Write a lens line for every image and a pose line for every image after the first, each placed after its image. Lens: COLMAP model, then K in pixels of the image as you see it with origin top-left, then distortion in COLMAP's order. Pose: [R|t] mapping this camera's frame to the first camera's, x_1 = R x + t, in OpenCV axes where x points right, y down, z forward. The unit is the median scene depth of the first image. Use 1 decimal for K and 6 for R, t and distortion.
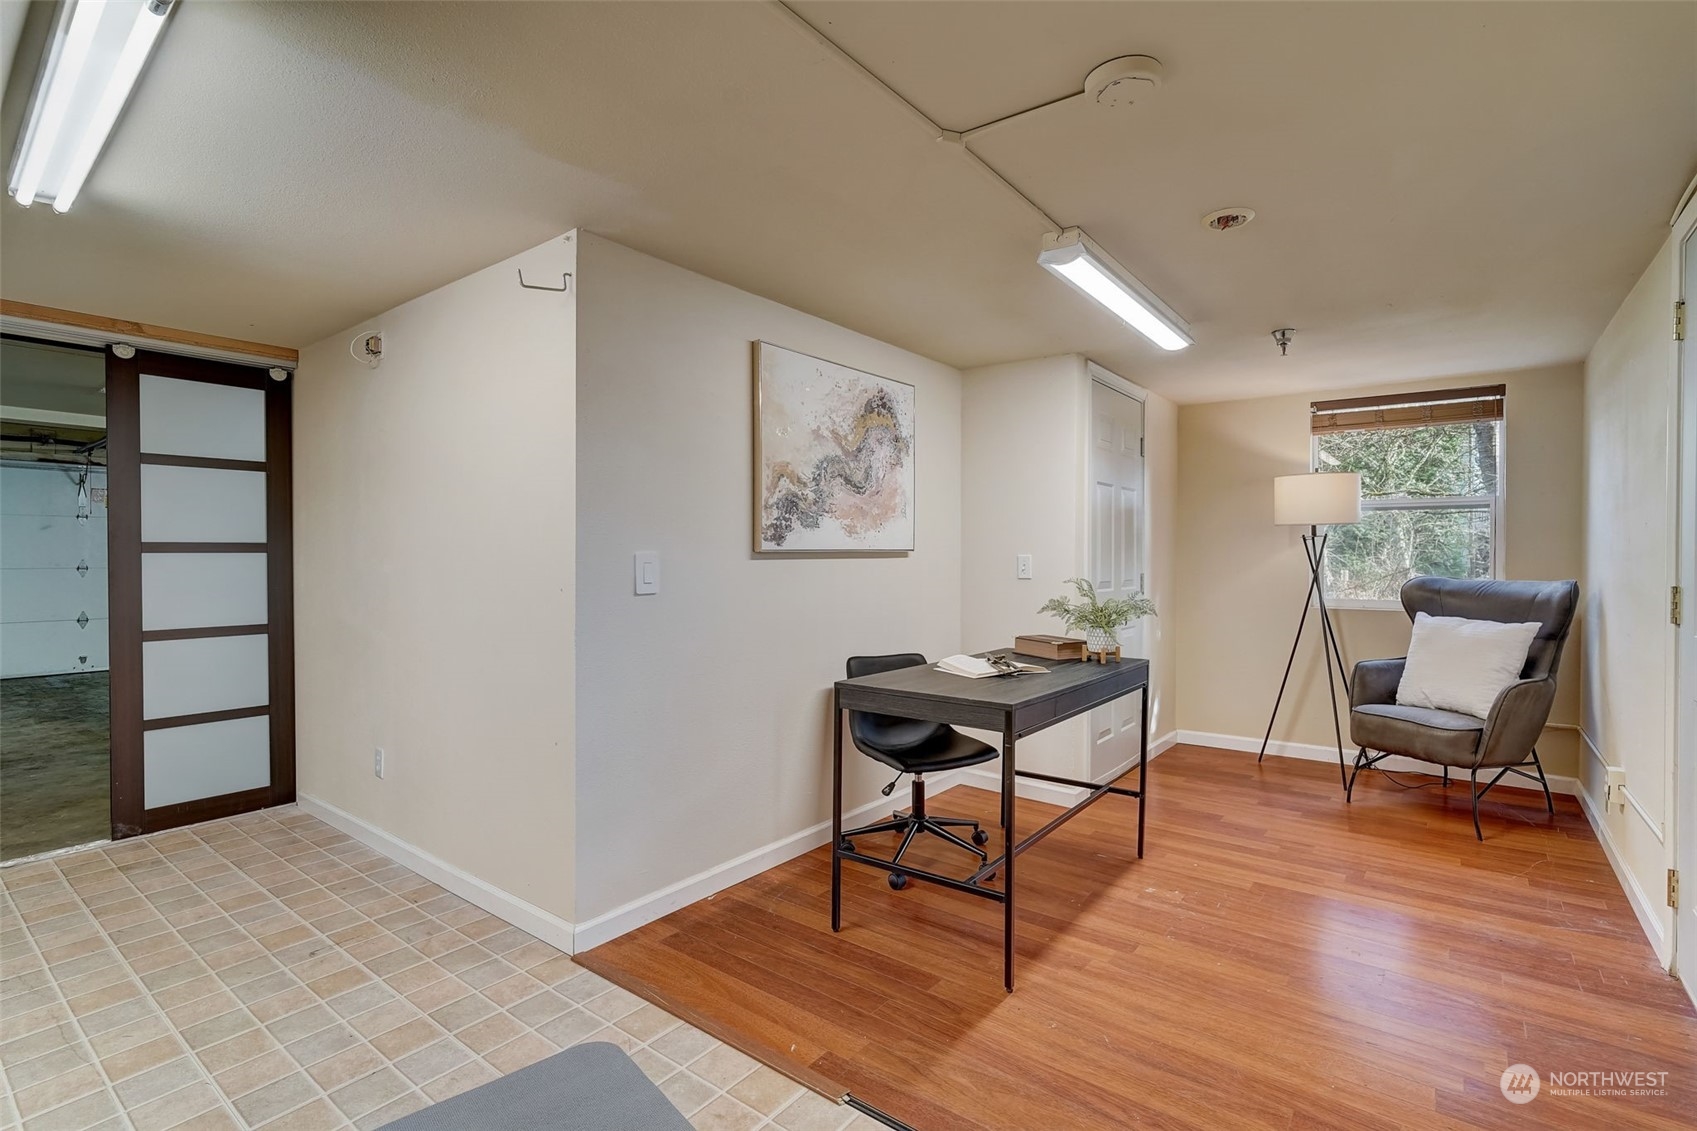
lens RADIAL K [[800.0, 0, 852.8], [0, 800.0, 559.0], [0, 0, 1]] dist [-0.002352, 0.001001]
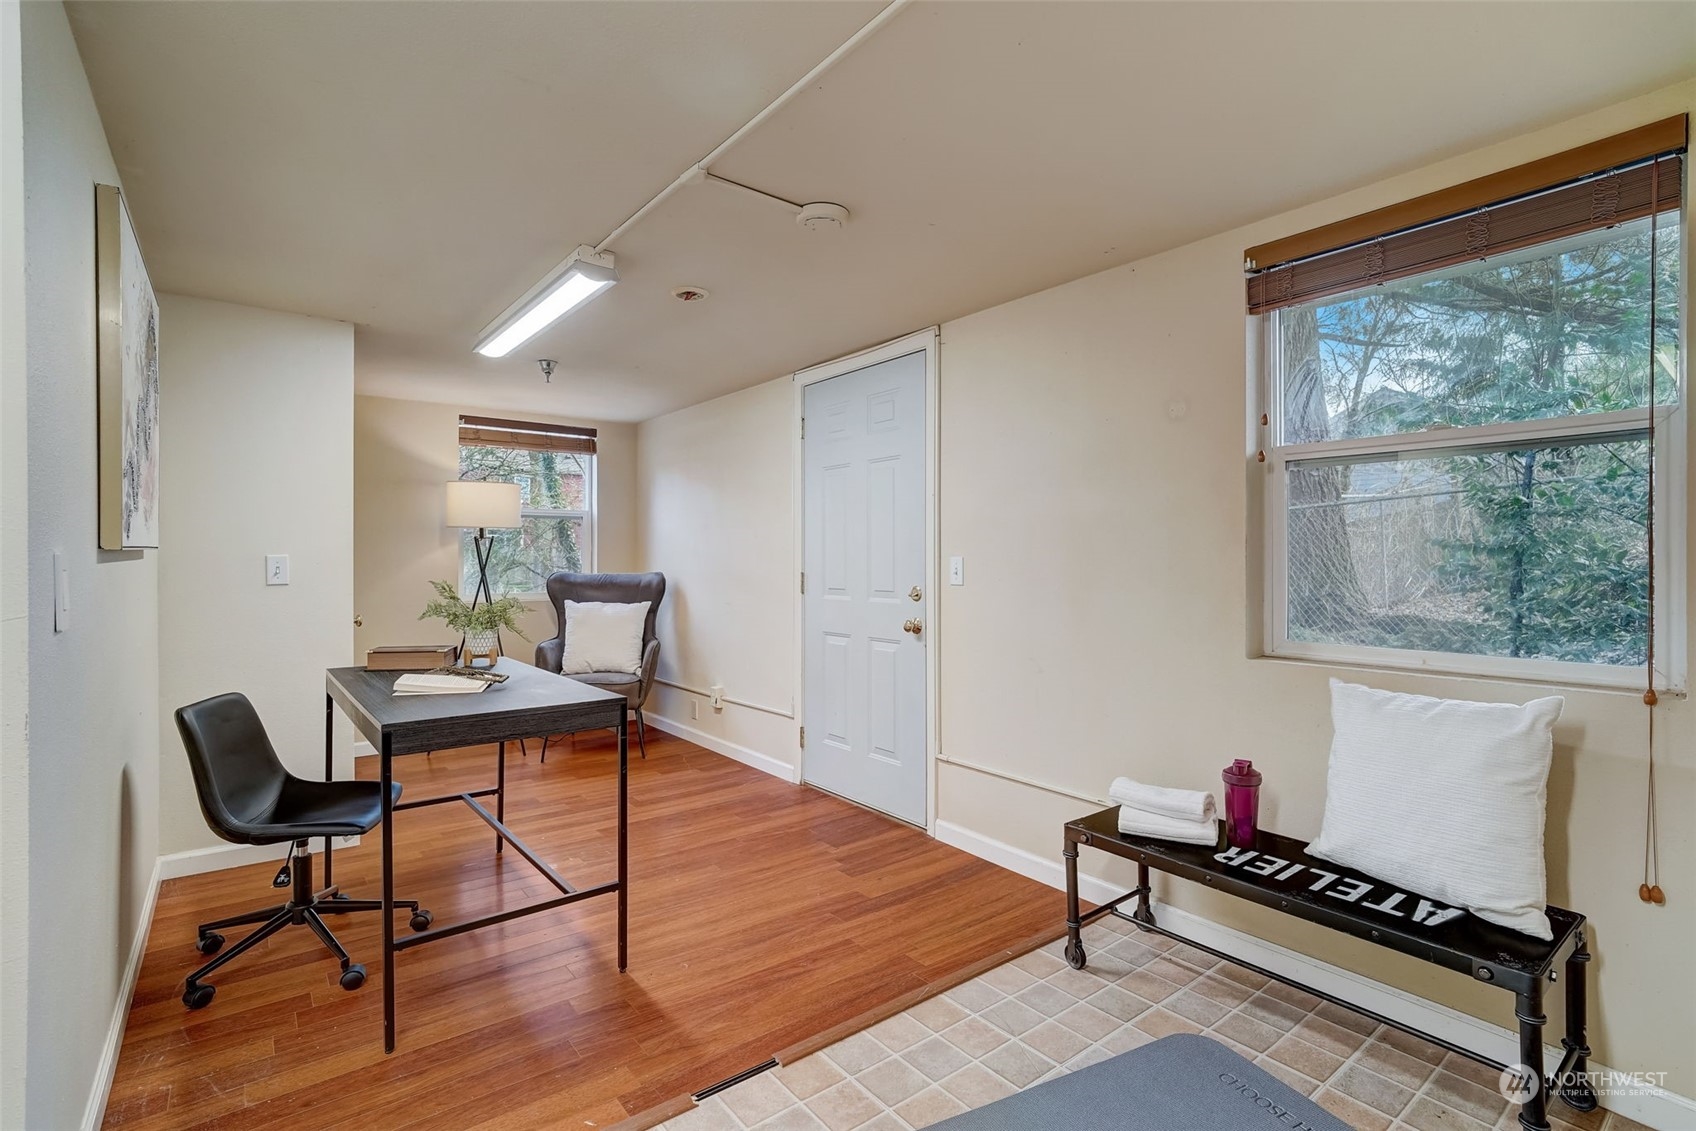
lens RADIAL K [[799.6, 0, 852.3], [0, 799.6, 559.0], [0, 0, 1]] dist [-0.002352, 0.001001]
pose [[0.251789, -0.004669, 0.967771, -0.513753], [0.003809, 0.999985, 0.003833, -0.002533], [-0.967775, 0.002721, 0.251803, 0.307821]]
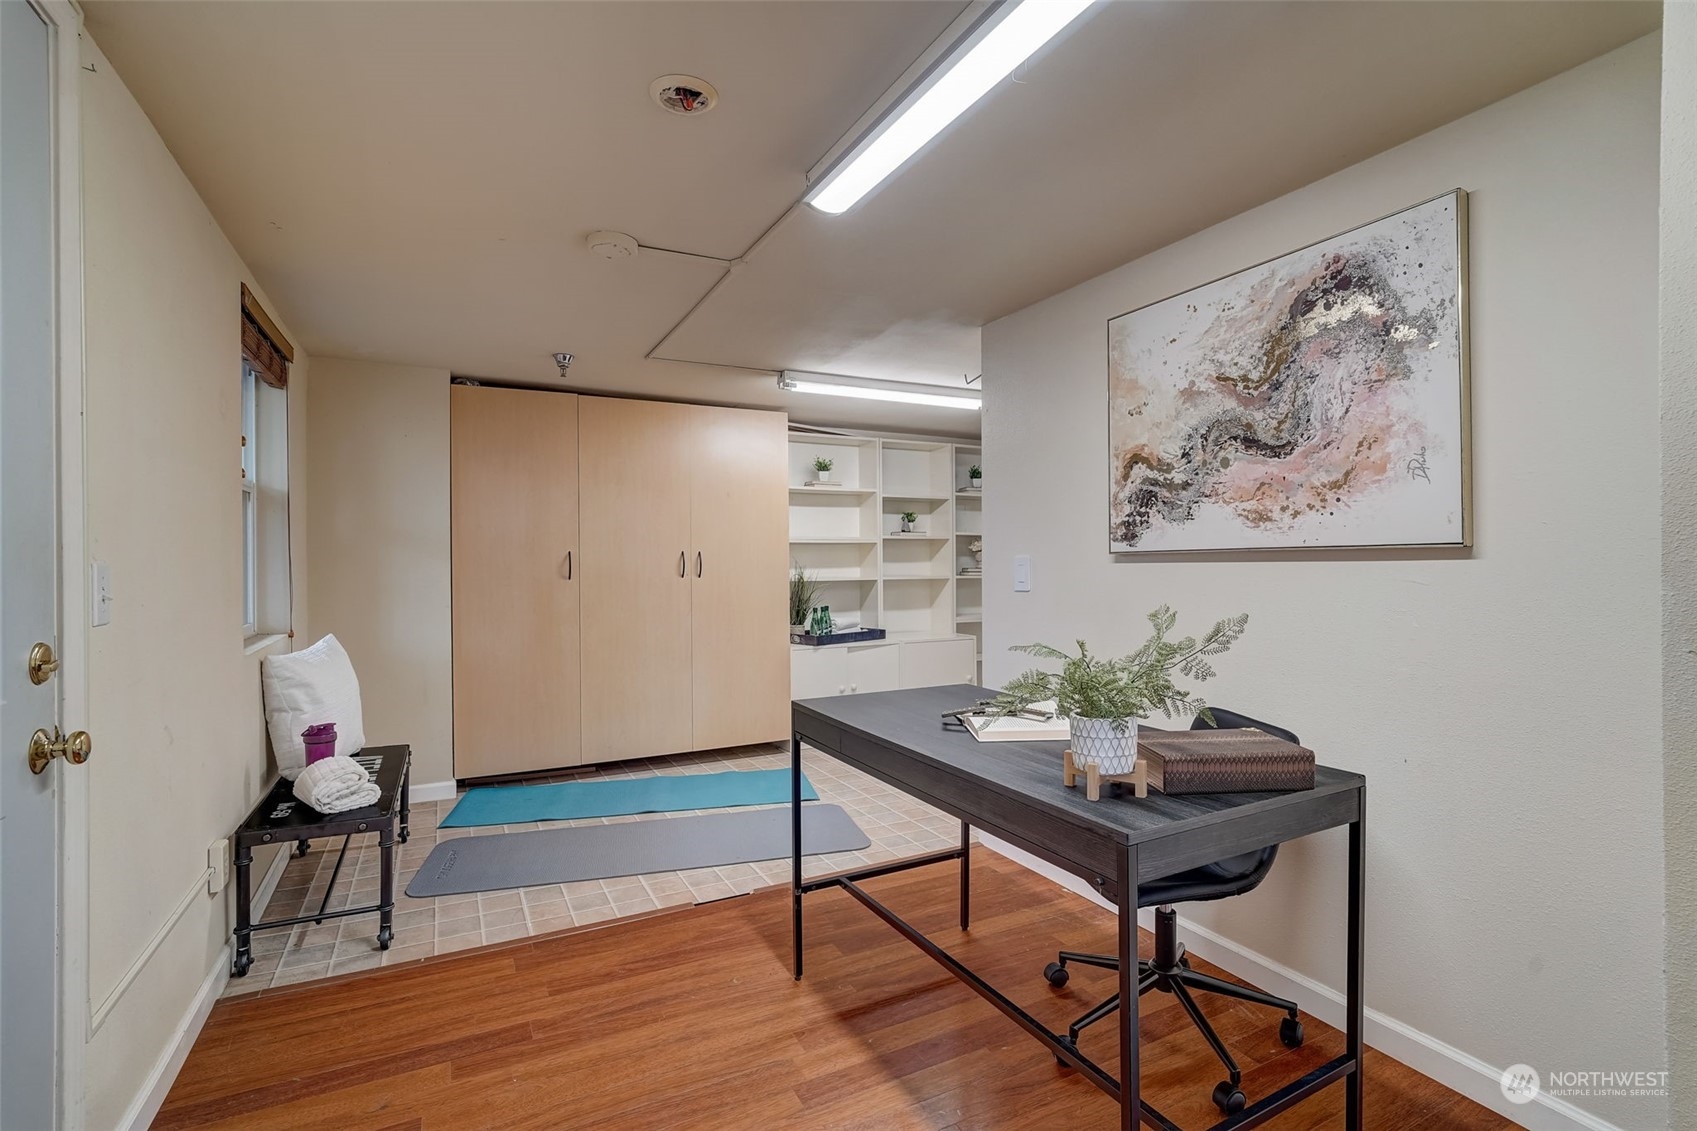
lens RADIAL K [[800.0, 0, 852.8], [0, 800.0, 559.0], [0, 0, 1]] dist [-0.002352, 0.001001]
pose [[-0.428568, -0.001658, -0.903508, 0.766718], [0.001645, 0.999995, -0.002615, -0.001453], [0.903508, -0.002607, -0.428563, 1.049002]]
